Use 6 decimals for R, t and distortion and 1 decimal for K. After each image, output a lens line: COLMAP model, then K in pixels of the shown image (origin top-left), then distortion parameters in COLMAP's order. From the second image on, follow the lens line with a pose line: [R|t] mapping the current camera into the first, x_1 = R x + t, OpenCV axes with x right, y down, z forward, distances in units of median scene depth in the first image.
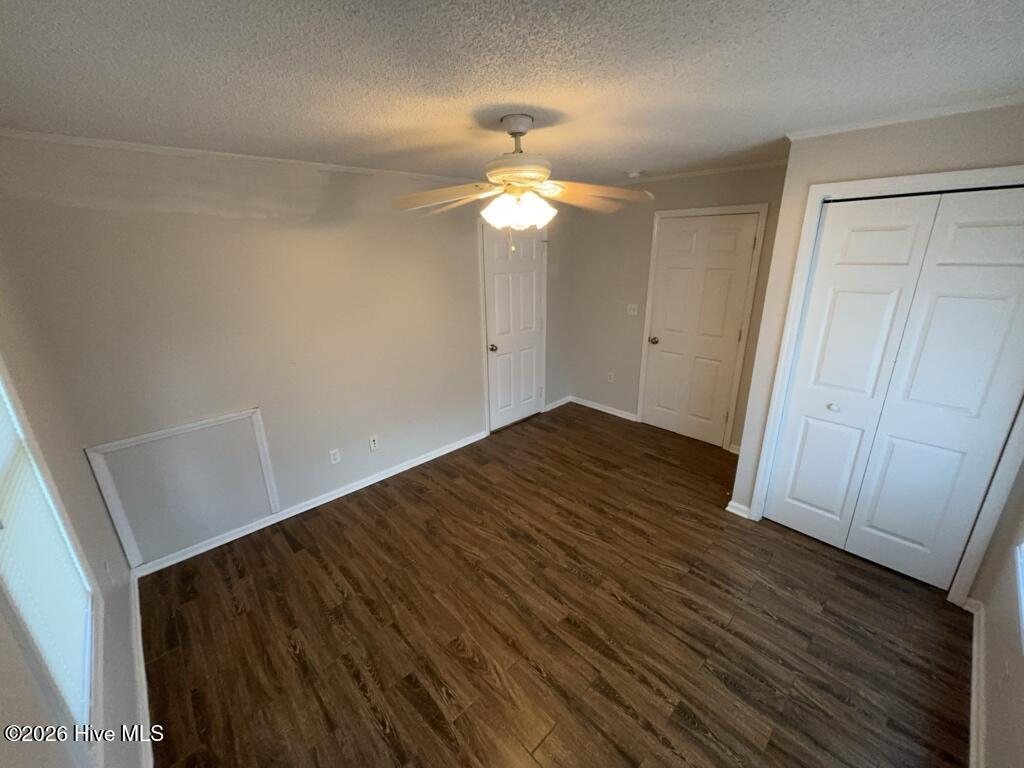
lens RADIAL K [[413.4, 0, 513.2], [0, 413.4, 383.2], [0, 0, 1]] dist [-0.001693, -0.000275]
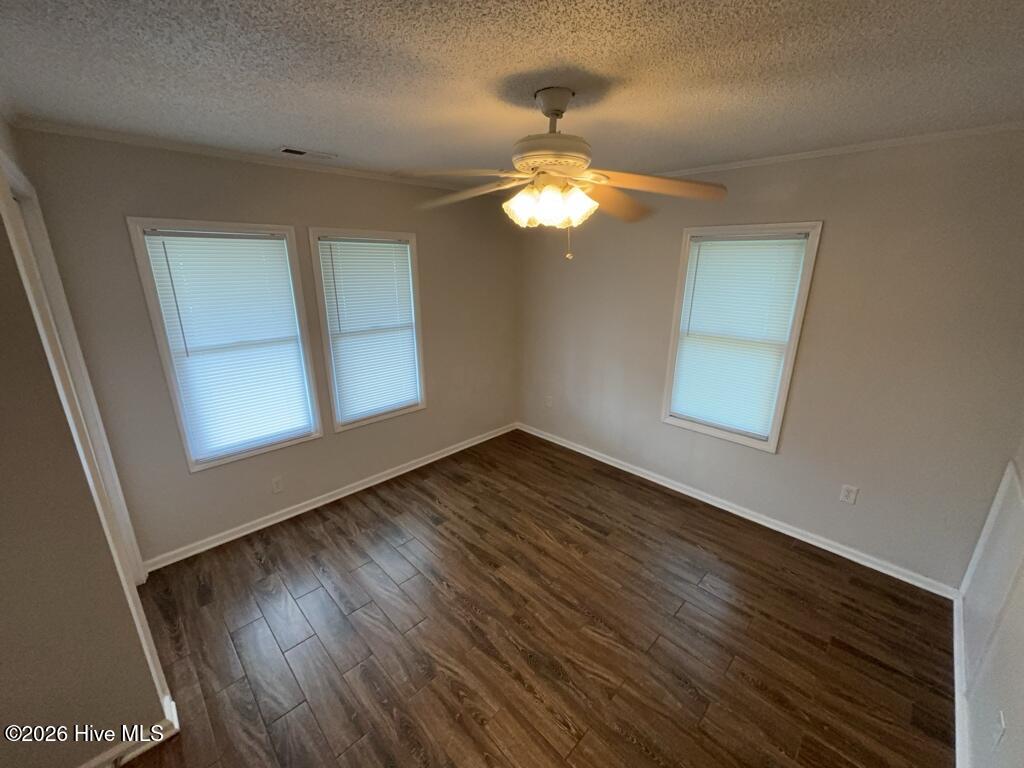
lens RADIAL K [[413.4, 0, 511.5], [0, 413.4, 383.2], [0, 0, 1]] dist [-0.001693, -0.000275]
pose [[-0.999488, 0.024864, -0.020139, 0.091061], [0.008887, 0.820365, 0.571772, -0.489788], [0.030738, 0.571300, -0.820166, 1.530261]]
